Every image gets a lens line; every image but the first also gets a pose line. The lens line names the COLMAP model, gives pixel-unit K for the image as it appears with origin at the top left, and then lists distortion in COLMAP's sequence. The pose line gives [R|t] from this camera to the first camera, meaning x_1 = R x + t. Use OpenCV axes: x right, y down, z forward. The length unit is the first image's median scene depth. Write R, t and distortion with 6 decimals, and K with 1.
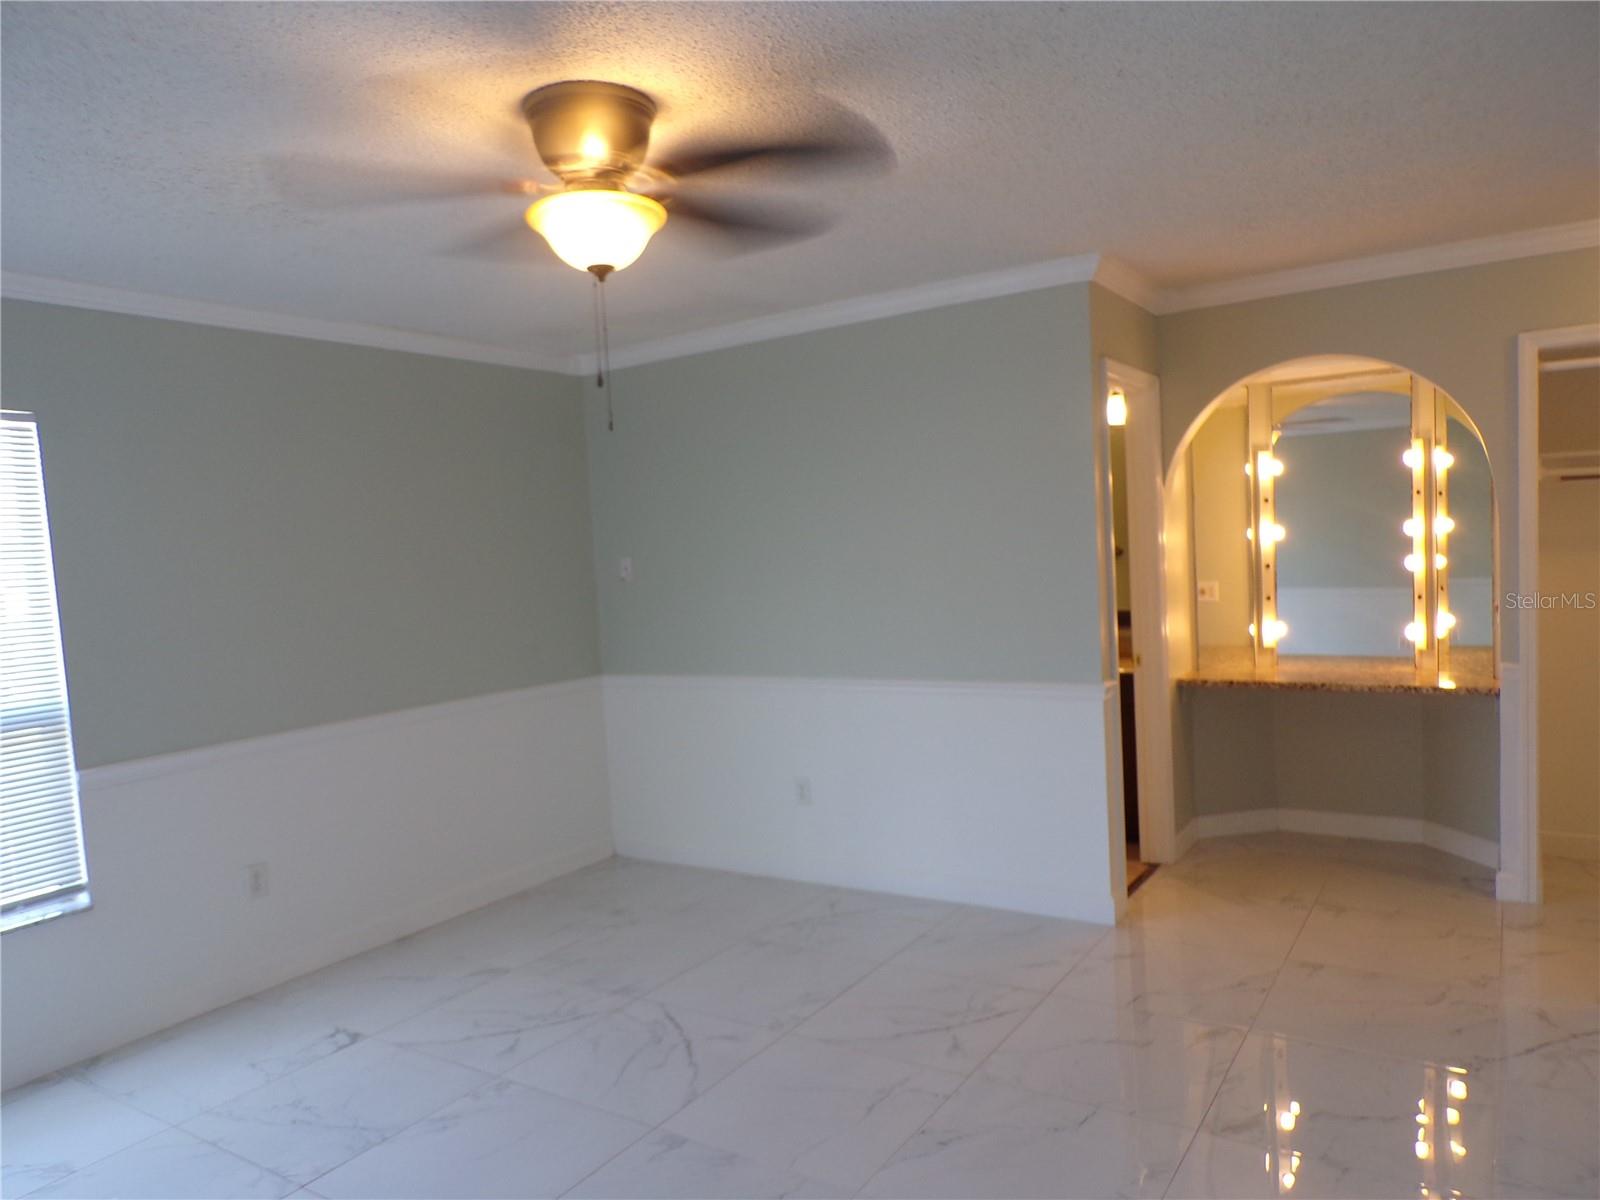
lens RADIAL K [[1070.8, 0, 838.6], [0, 1070.8, 623.4], [0, 0, 1]] dist [-0.003527, -0.001084]
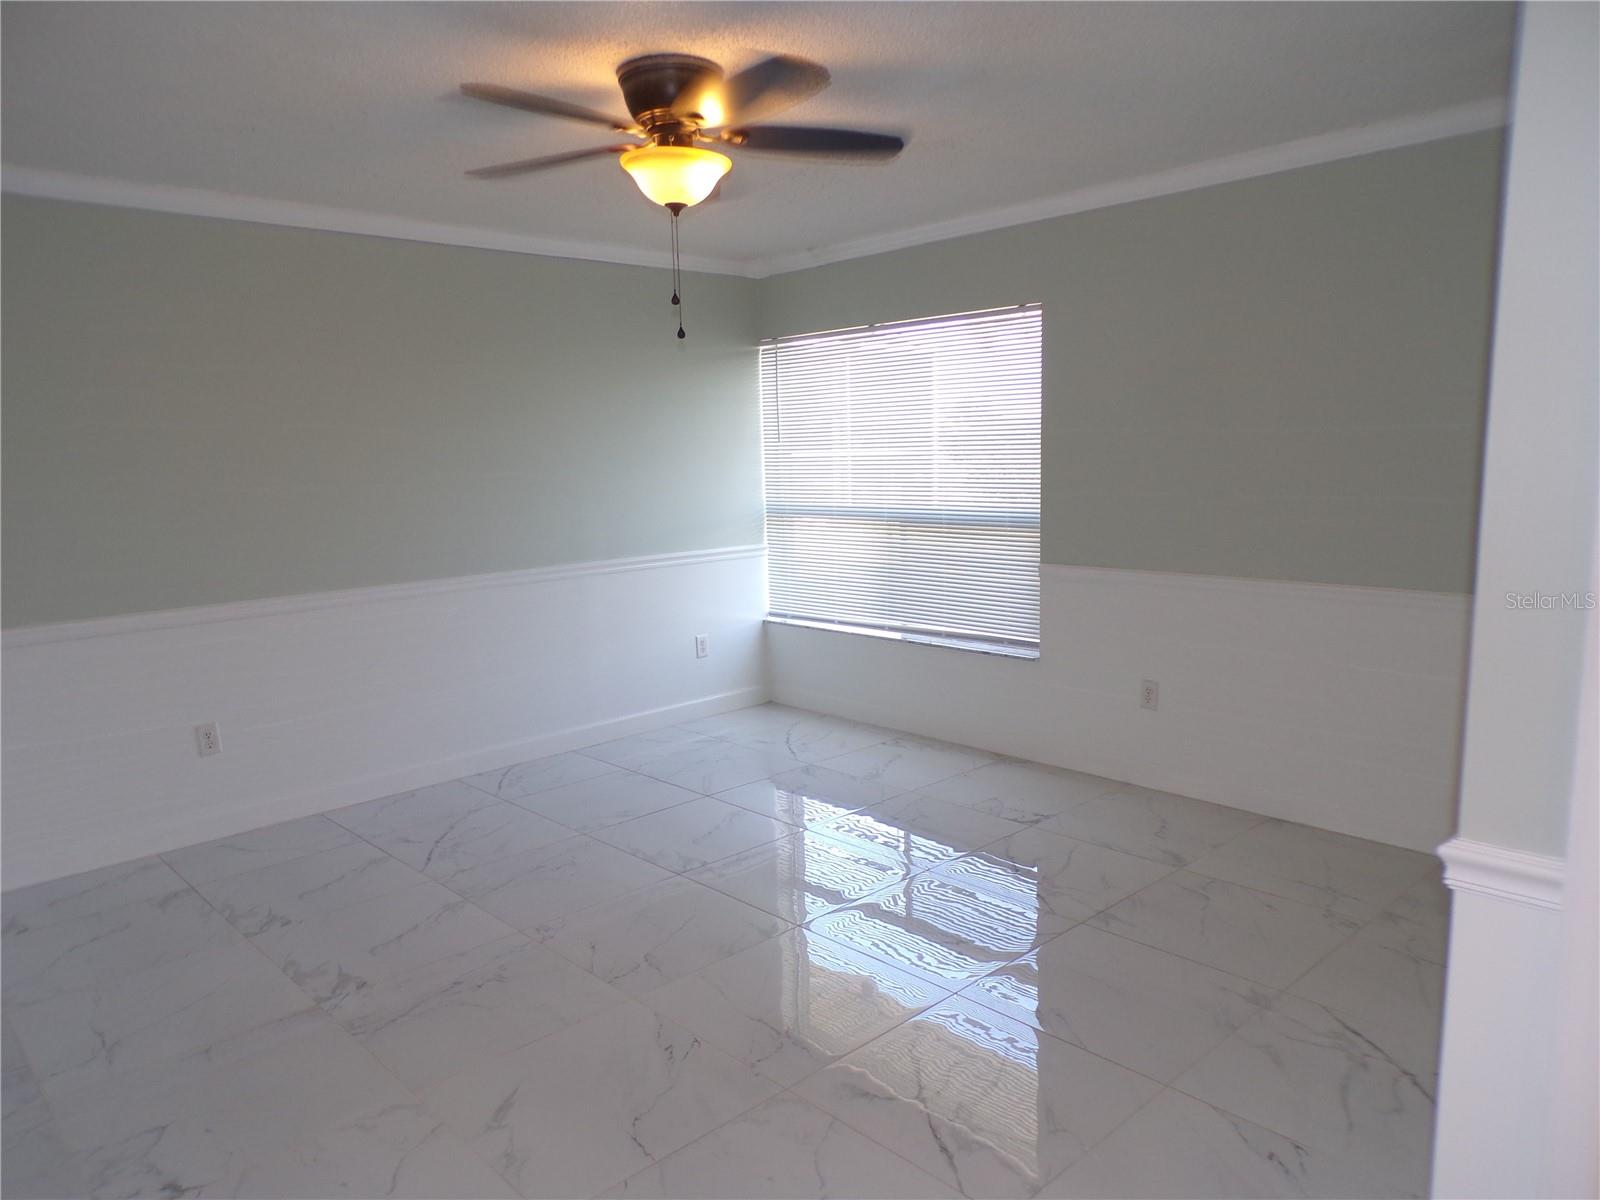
lens RADIAL K [[1092.5, 0, 798.2], [0, 1092.5, 618.6], [0, 0, 1]] dist [0.001108, 0.001788]
pose [[-0.239469, 0.216413, -0.946478, 0.739055], [-0.033963, 0.972378, 0.230928, -0.112381], [0.970310, 0.087446, -0.225504, 1.023701]]
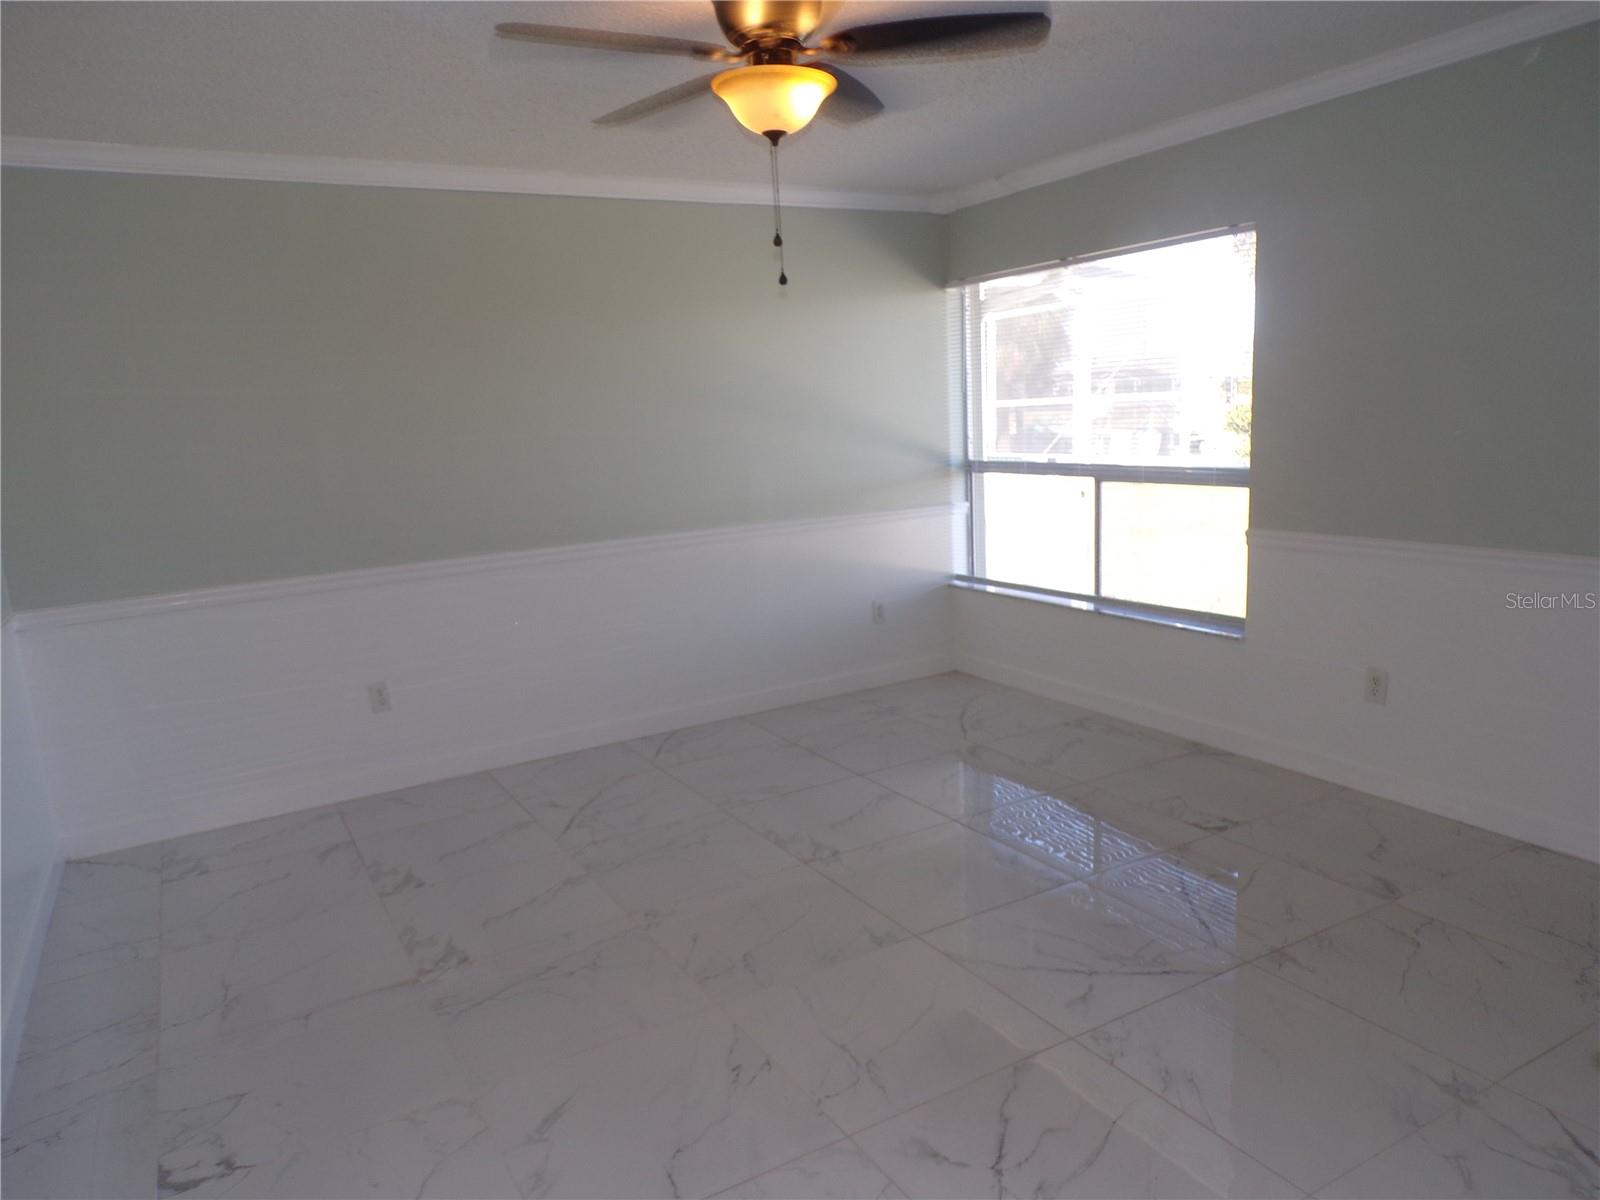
lens RADIAL K [[1090.3, 0, 803.3], [0, 1090.3, 620.0], [0, 0, 1]] dist [0.014492, -0.006510]
pose [[-0.450067, 0.254140, -0.856068, 0.605430], [0.006994, 0.959622, 0.281205, -0.115047], [0.892967, 0.120574, -0.433672, 1.101663]]
